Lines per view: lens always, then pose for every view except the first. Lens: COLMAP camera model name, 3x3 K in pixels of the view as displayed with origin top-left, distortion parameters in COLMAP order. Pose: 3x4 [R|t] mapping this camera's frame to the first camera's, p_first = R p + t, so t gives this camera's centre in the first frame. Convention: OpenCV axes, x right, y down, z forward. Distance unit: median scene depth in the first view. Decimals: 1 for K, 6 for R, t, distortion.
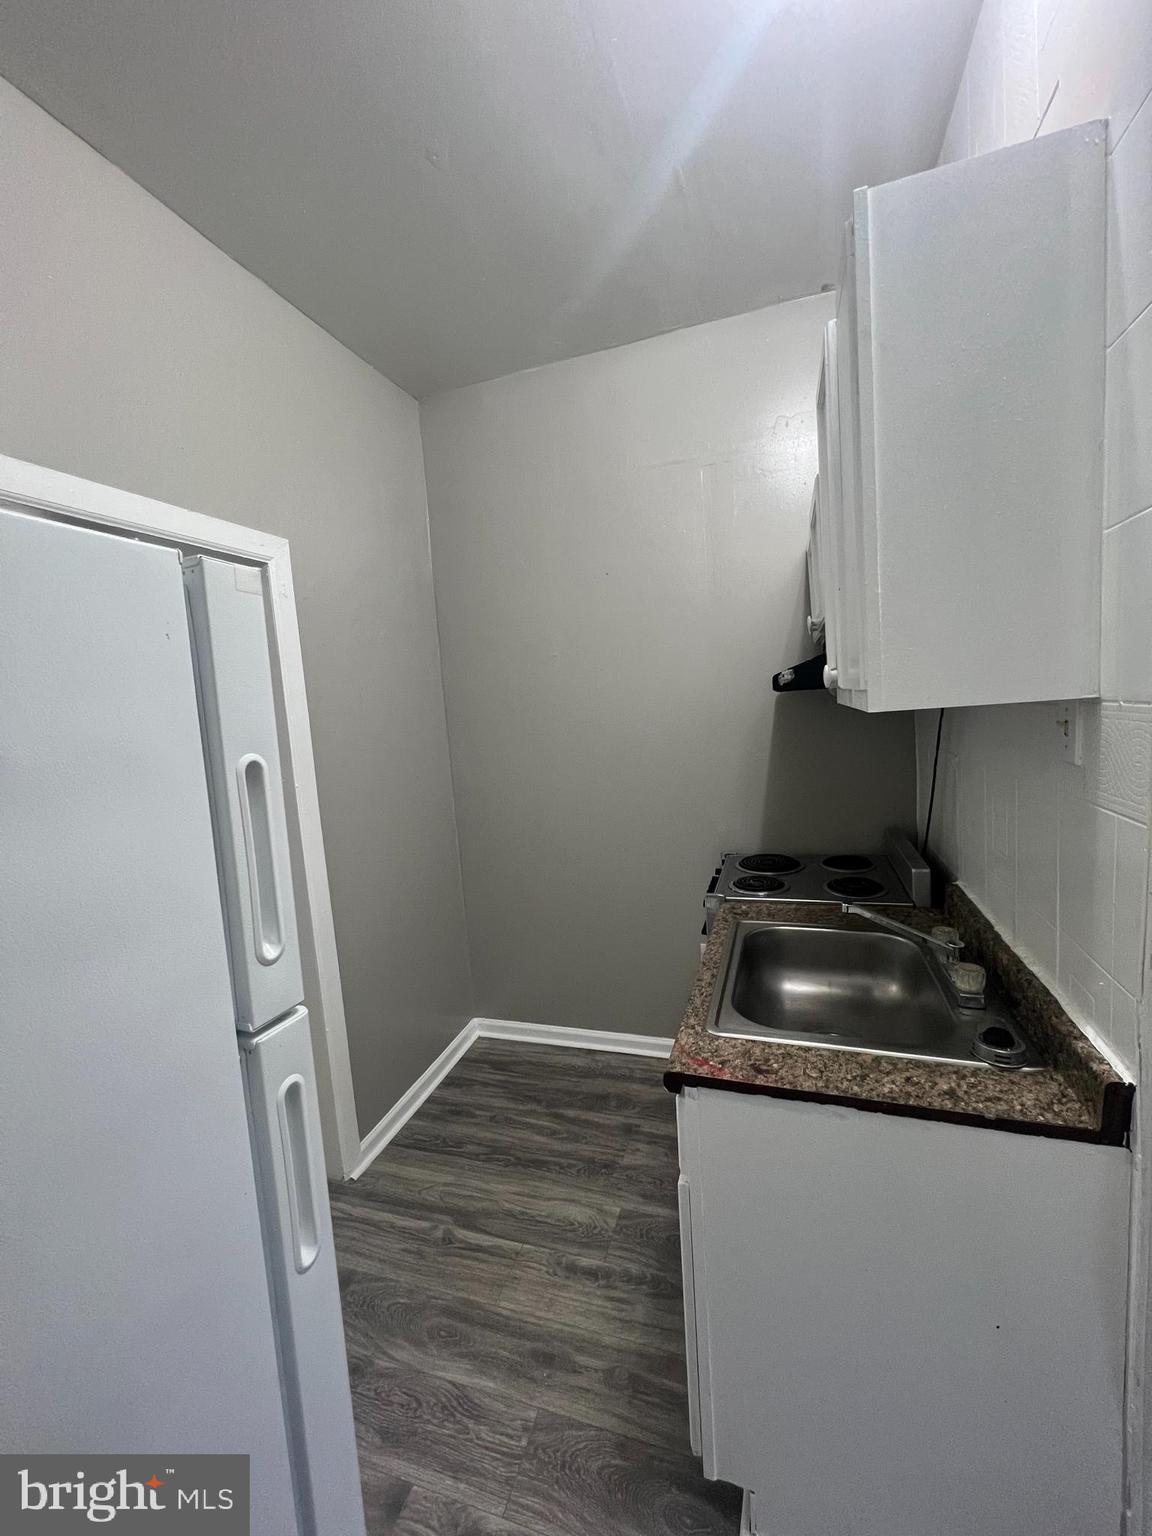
lens RADIAL K [[617.3, 0, 576.0], [0, 617.3, 768.0], [0, 0, 1]] dist [0.000302, 0.000032]
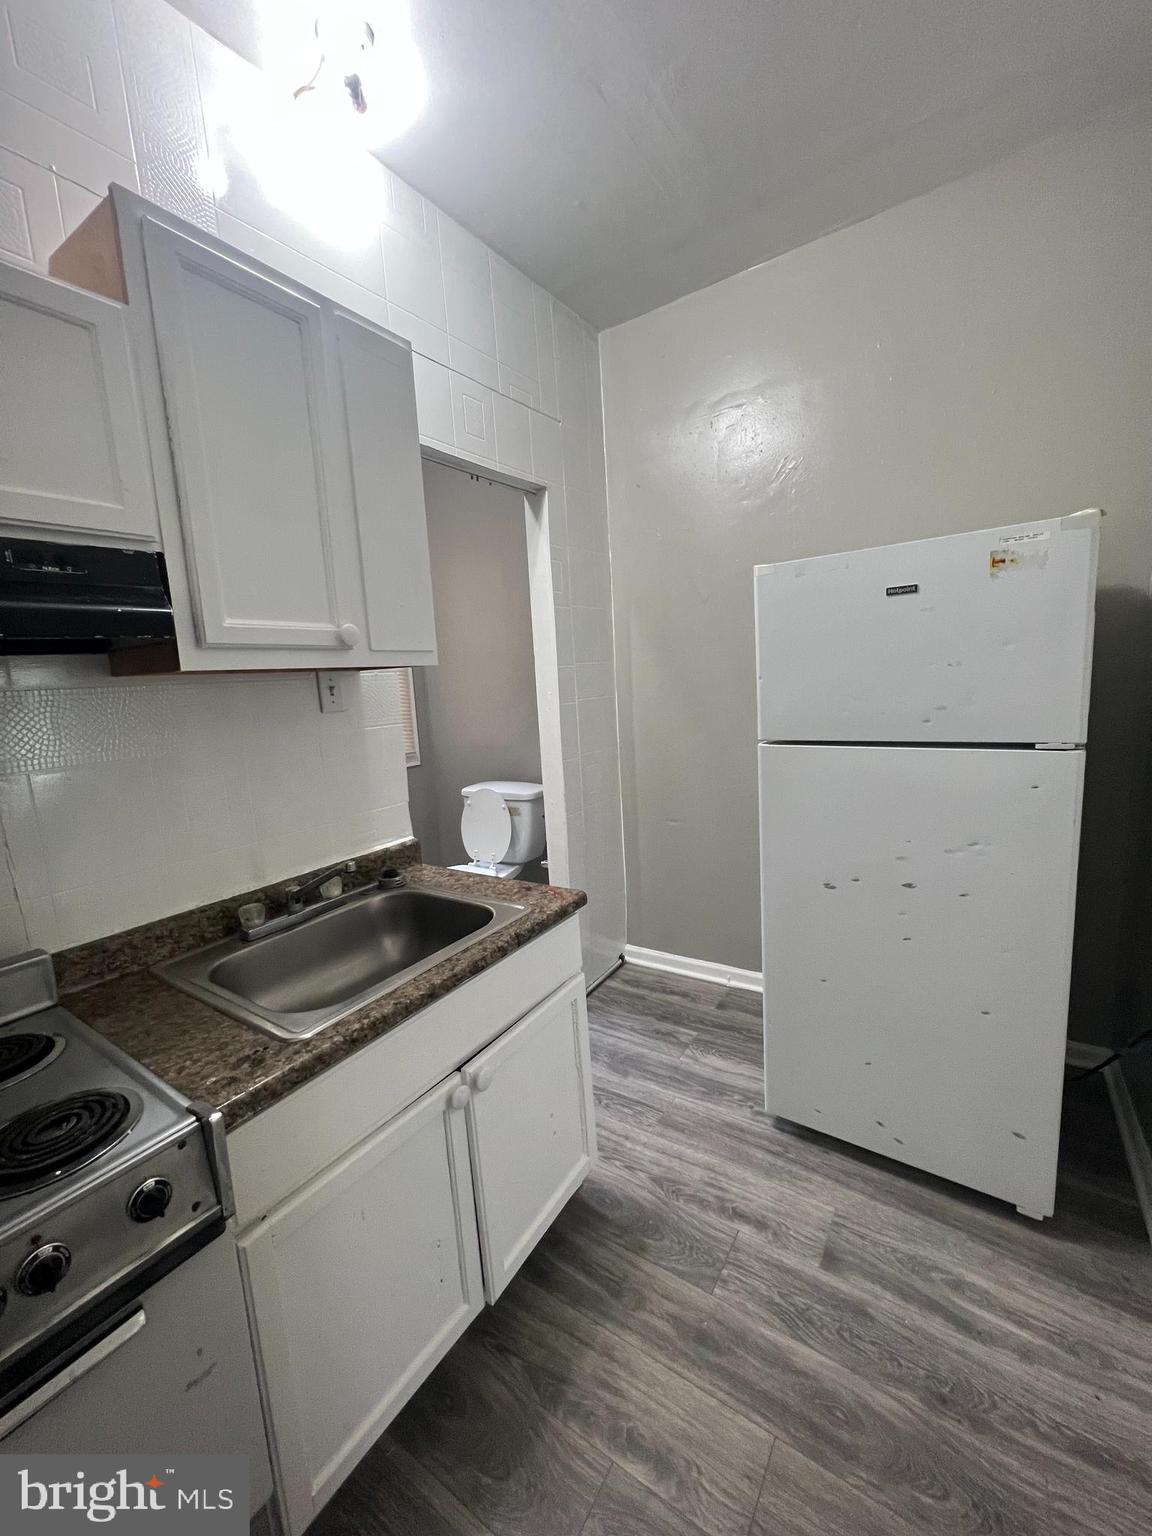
lens RADIAL K [[617.3, 0, 576.0], [0, 617.3, 768.0], [0, 0, 1]] dist [0.000302, 0.000032]
pose [[-0.955739, 0.088483, 0.280597, -0.200974], [0.154092, 0.962980, 0.221189, -0.091400], [-0.250638, 0.254636, -0.933992, 1.703619]]
